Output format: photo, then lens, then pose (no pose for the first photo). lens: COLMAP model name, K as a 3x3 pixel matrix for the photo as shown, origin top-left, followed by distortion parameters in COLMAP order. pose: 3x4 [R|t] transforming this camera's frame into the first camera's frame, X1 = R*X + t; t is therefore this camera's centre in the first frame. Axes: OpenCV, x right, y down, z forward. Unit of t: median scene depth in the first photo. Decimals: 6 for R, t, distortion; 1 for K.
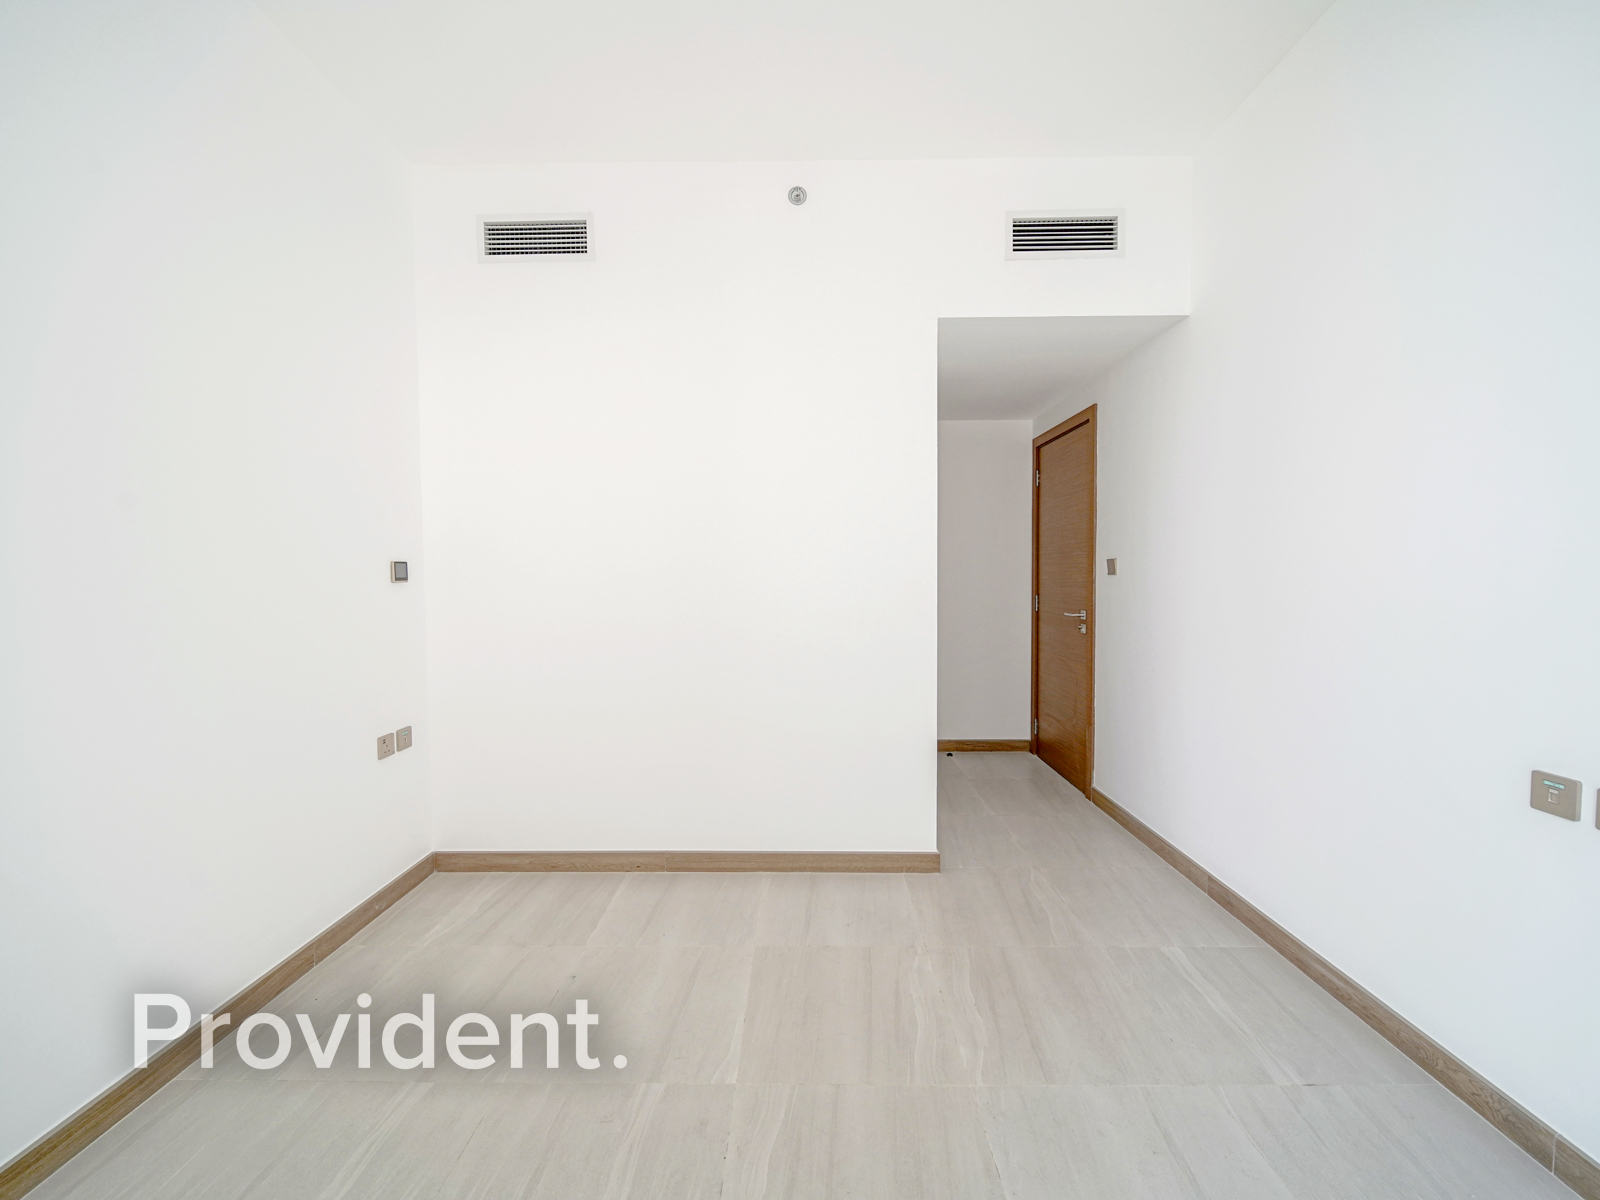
lens RADIAL K [[641.2, 0, 805.9], [0, 641.2, 583.7], [0, 0, 1]] dist [-0.001197, -0.000645]
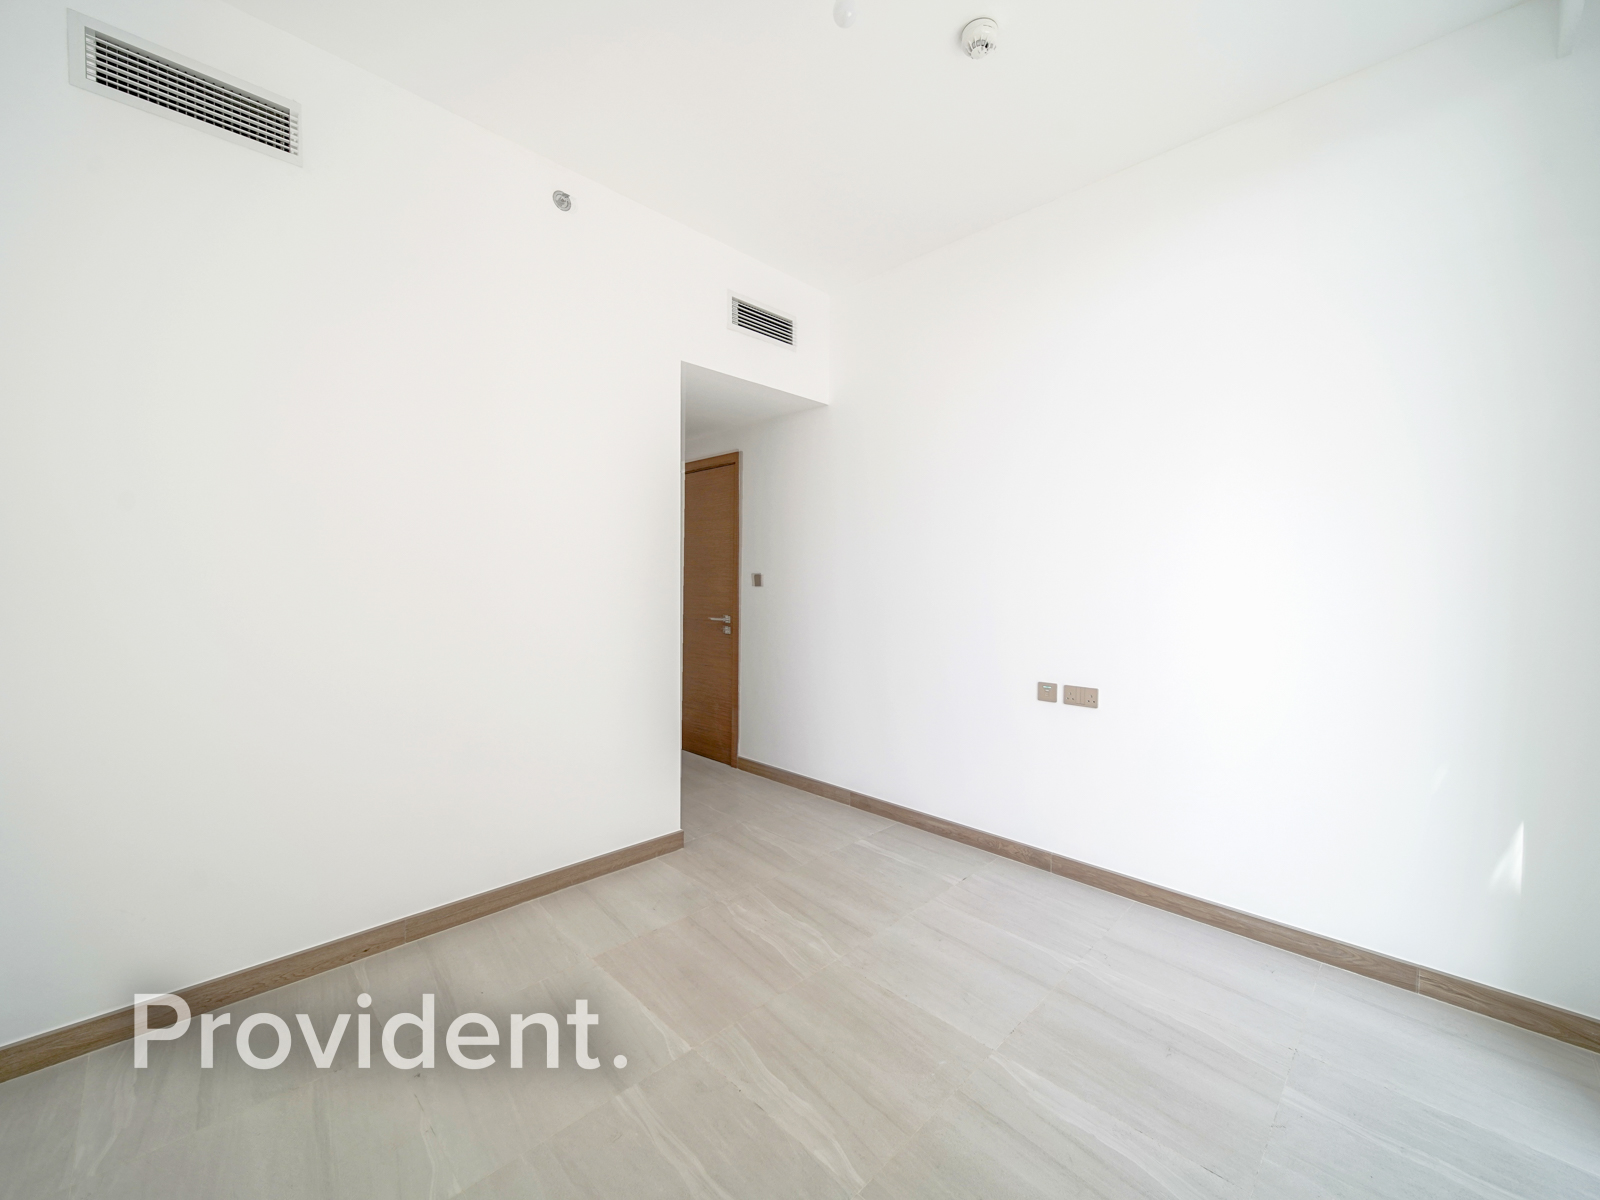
lens RADIAL K [[631.6, 0, 806.5], [0, 631.6, 587.6], [0, 0, 1]] dist [-0.000809, -0.000543]
pose [[0.698059, 0.003747, 0.716031, -0.445372], [0.005197, 0.999933, -0.010299, 0.002450], [-0.716022, 0.010911, 0.697993, 0.057825]]
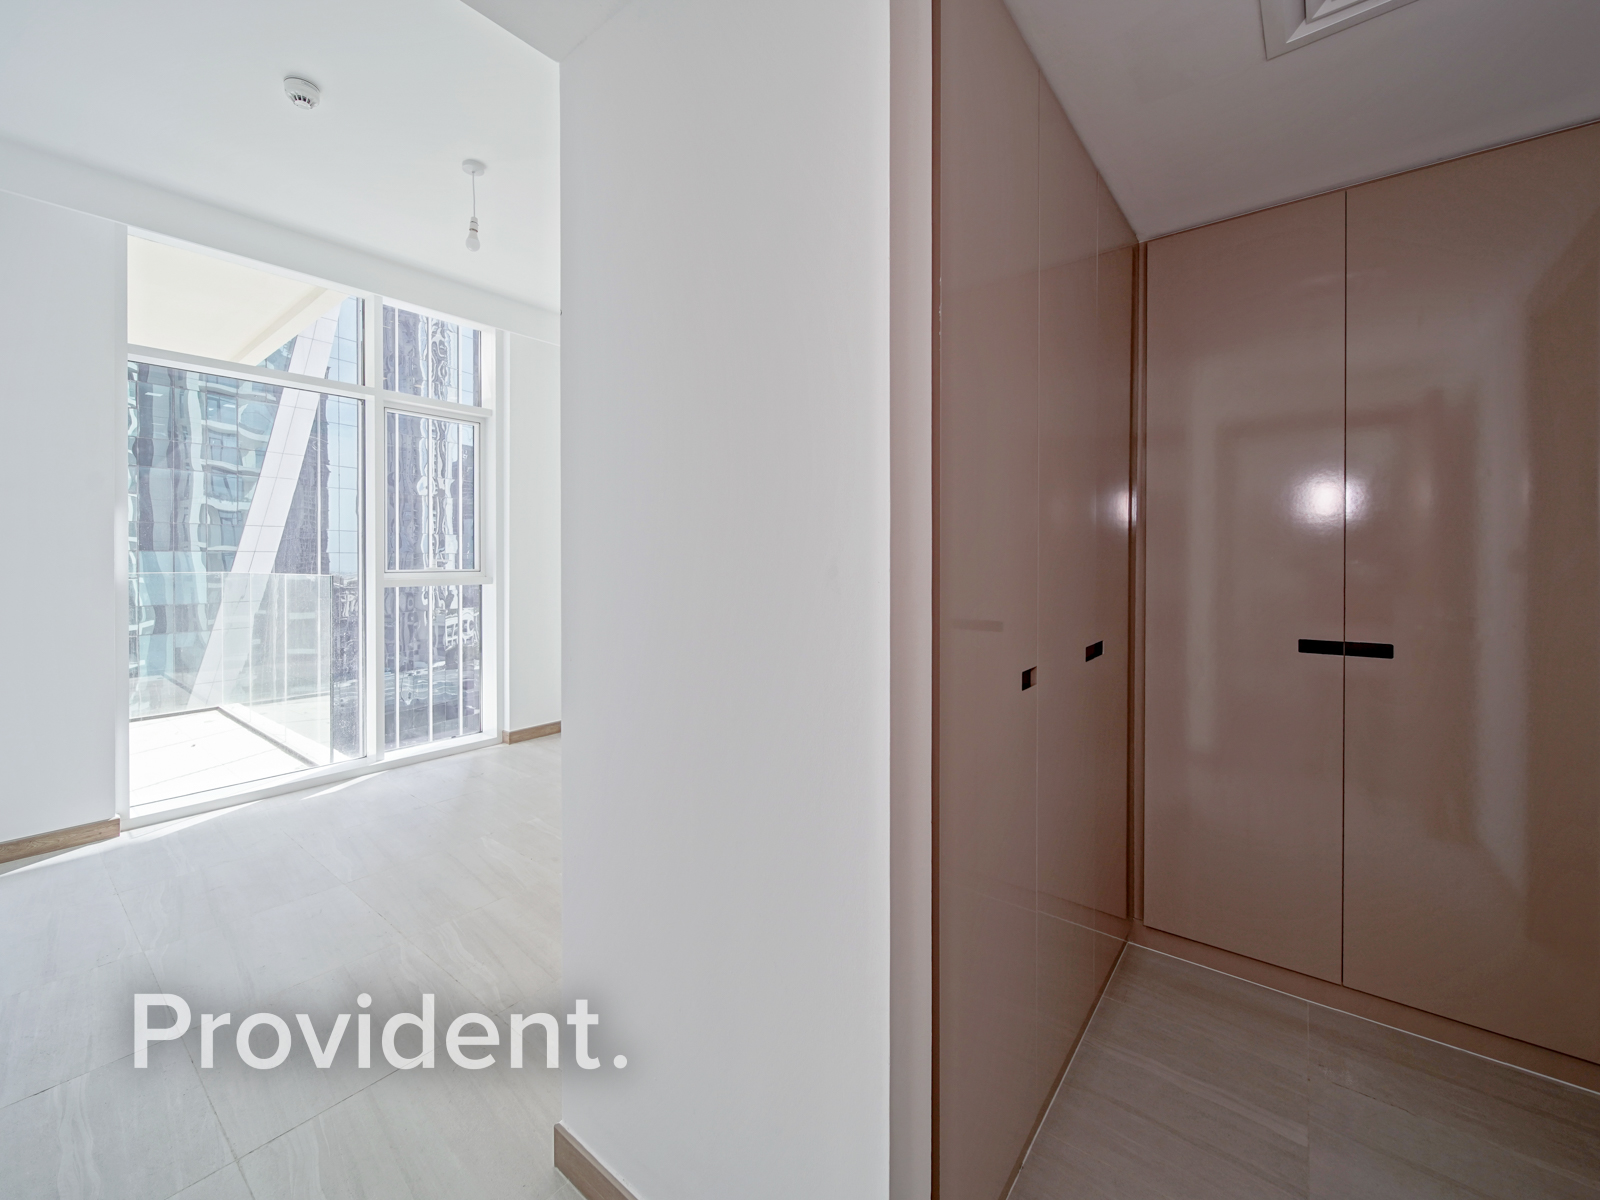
lens RADIAL K [[657.8, 0, 765.1], [0, 657.8, 554.2], [0, 0, 1]] dist [-0.006241, -0.000096]
pose [[-0.633873, 0.000939, -0.773436, 0.504704], [-0.009533, 0.999914, 0.009027, -0.032109], [0.773378, 0.013095, -0.633810, 1.459295]]
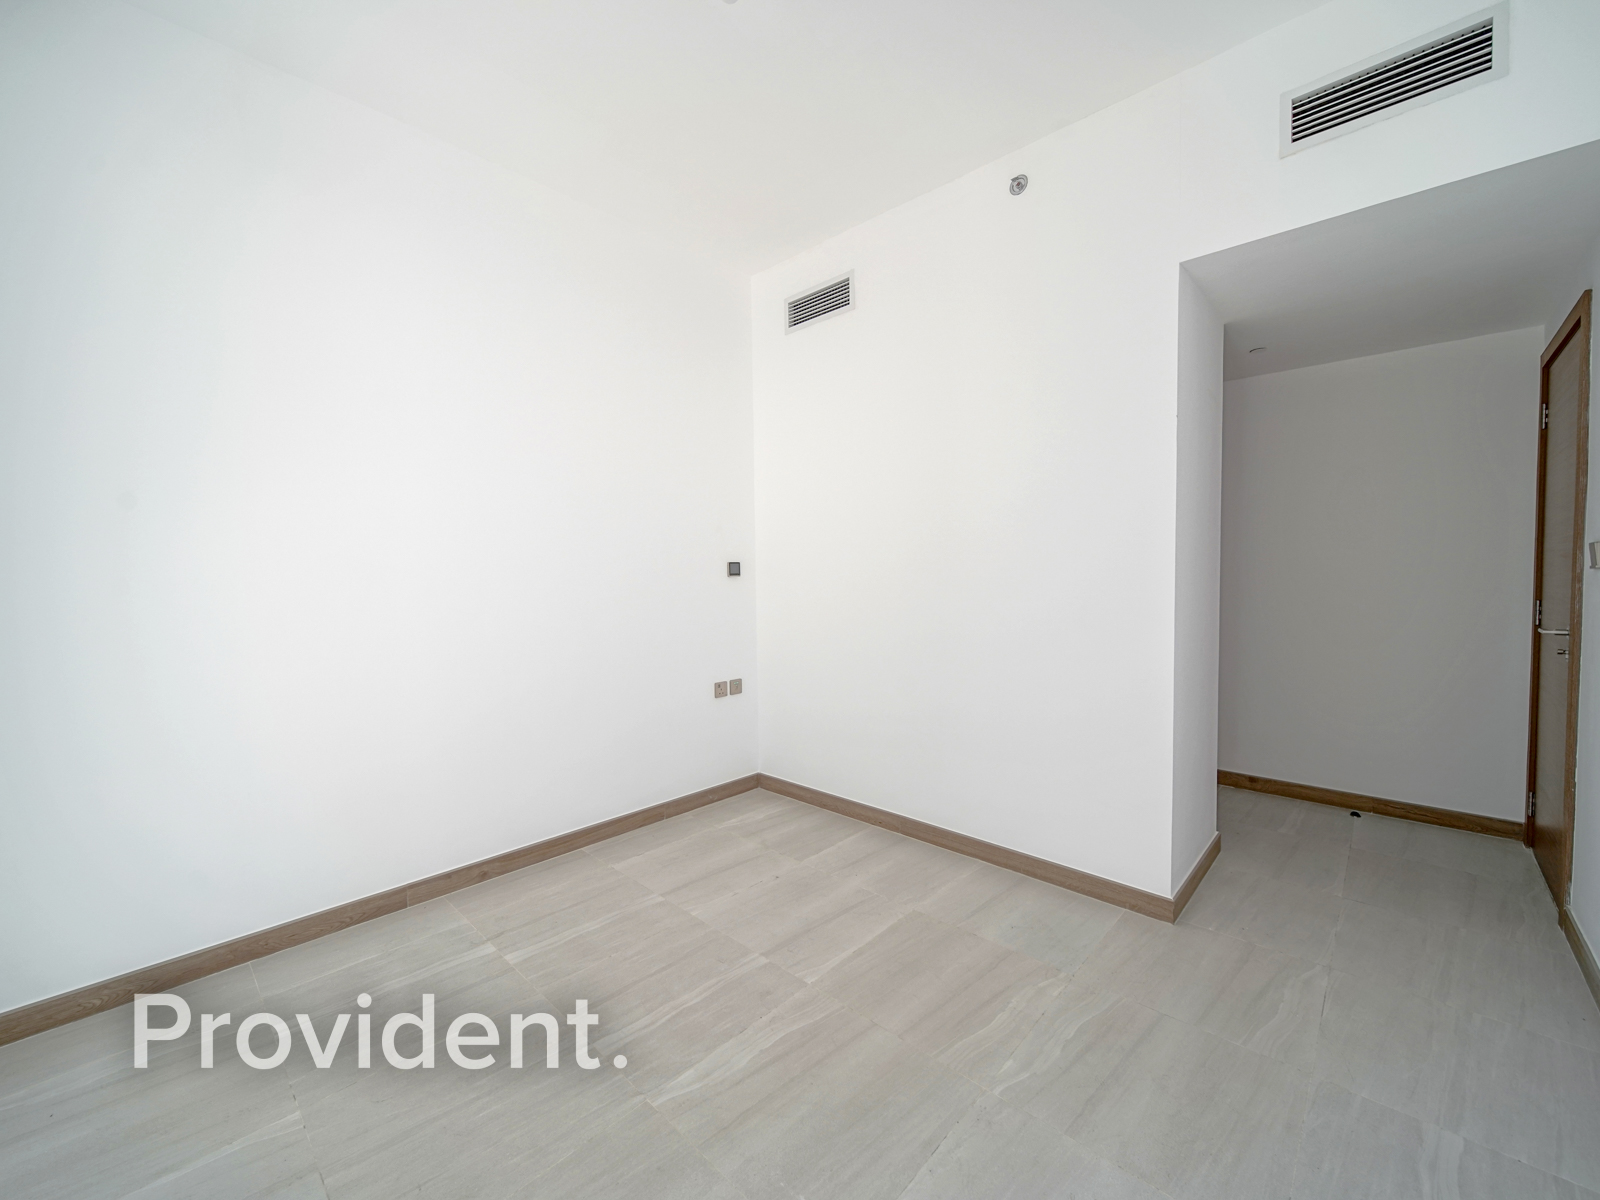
lens RADIAL K [[646.6, 0, 798.3], [0, 646.6, 578.9], [0, 0, 1]] dist [-0.001188, -0.000397]
pose [[0.730934, 0.005460, -0.682426, 0.428382], [-0.004472, 0.999985, 0.003211, -0.002370], [0.682433, 0.000705, 0.730948, 0.044471]]
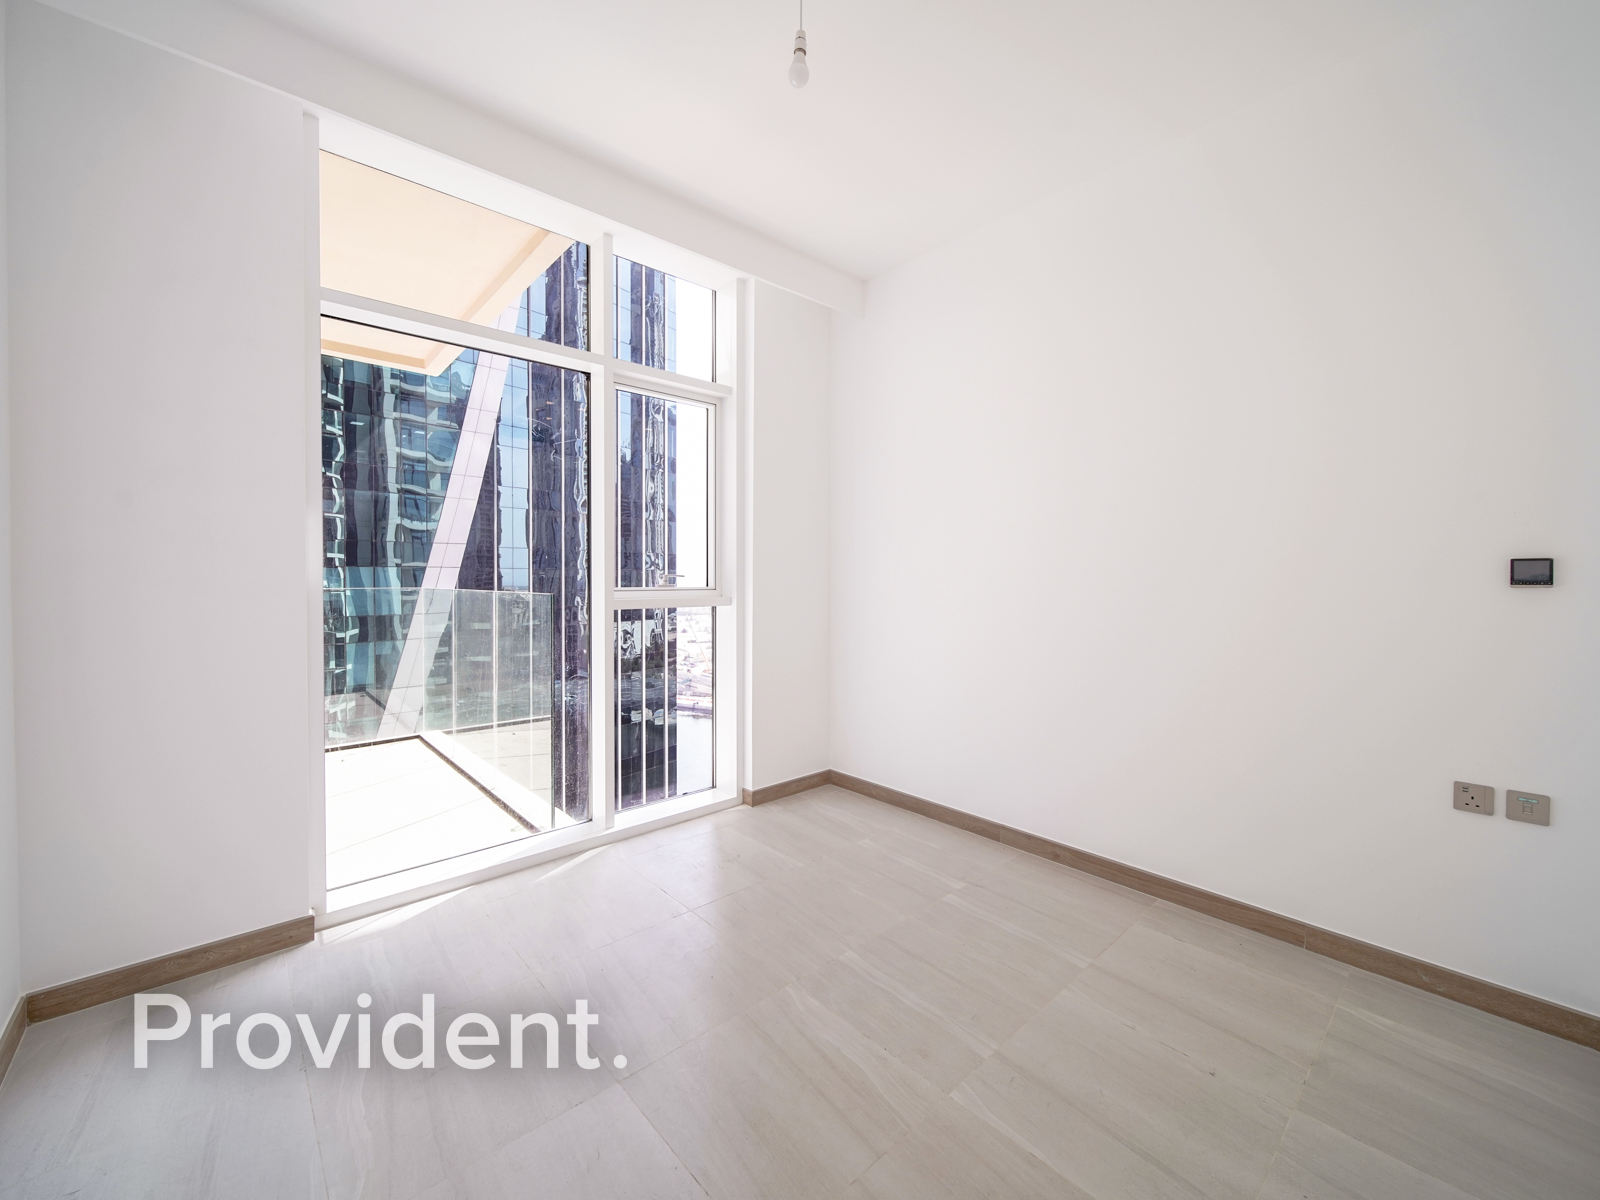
lens RADIAL K [[646.6, 0, 798.3], [0, 646.6, 578.9], [0, 0, 1]] dist [-0.001188, -0.000397]
pose [[-0.744922, 0.006673, -0.667118, 0.428410], [-0.011095, 0.999688, 0.022389, -0.019760], [0.667059, 0.024080, -0.744616, 0.931688]]
